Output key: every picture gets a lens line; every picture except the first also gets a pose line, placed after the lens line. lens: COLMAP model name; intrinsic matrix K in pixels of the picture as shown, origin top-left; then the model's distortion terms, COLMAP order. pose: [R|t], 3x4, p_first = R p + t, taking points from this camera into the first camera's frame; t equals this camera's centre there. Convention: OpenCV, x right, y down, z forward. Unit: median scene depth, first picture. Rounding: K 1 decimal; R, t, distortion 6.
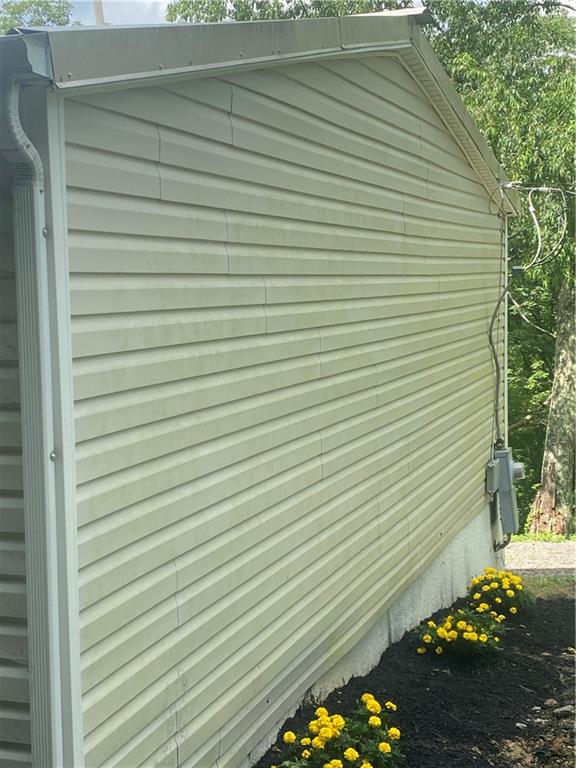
lens RADIAL K [[1221.5, 0, 288.0], [0, 1221.5, 384.0], [0, 0, 1]] dist [0.007703, 0.096283]
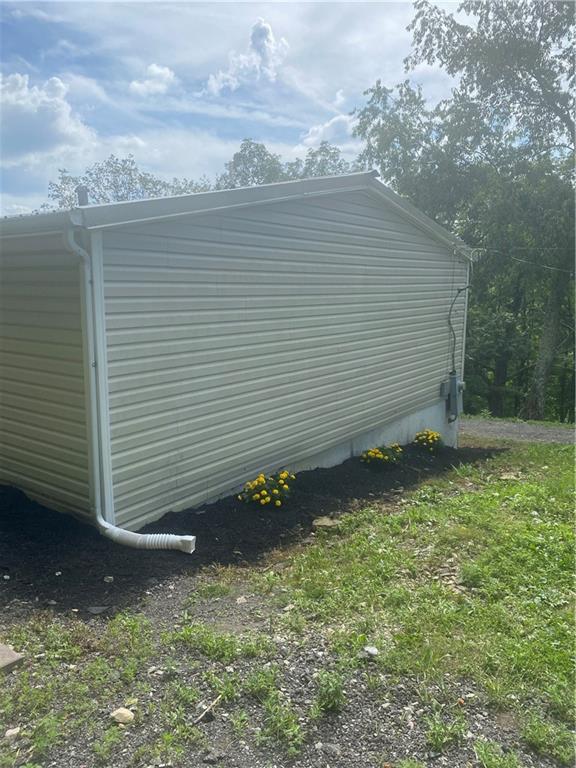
lens RADIAL K [[578.9, 0, 288.0], [0, 578.9, 384.0], [0, 0, 1]] dist [0.041452, -0.053263]
pose [[0.956655, 0.071423, -0.282330, 0.296130], [-0.046196, 0.994402, 0.095030, -0.020749], [0.287537, -0.077869, 0.954599, -0.060226]]
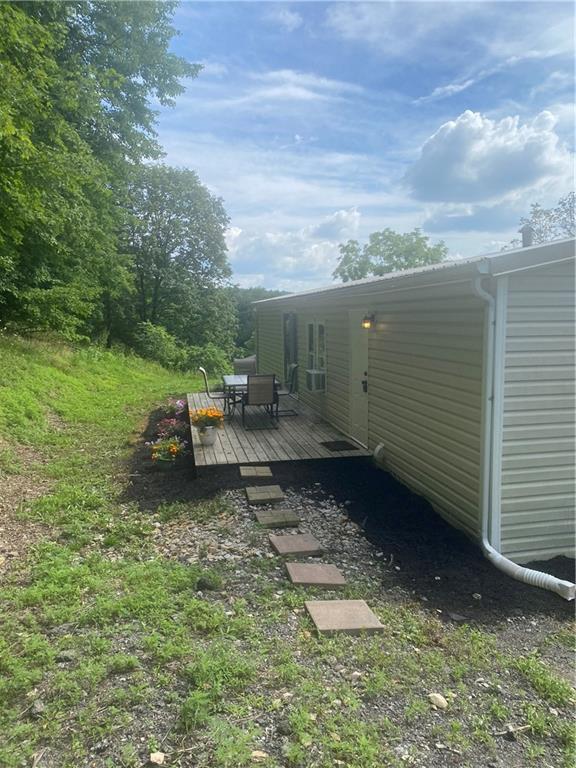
lens RADIAL K [[583.2, 0, 288.0], [0, 583.2, 384.0], [0, 0, 1]] dist [0.005439, 0.008122]
pose [[0.494906, 0.109832, -0.861977, 0.391050], [-0.067758, 0.993837, 0.087730, -0.033236], [0.866300, 0.014988, 0.499298, -0.068271]]
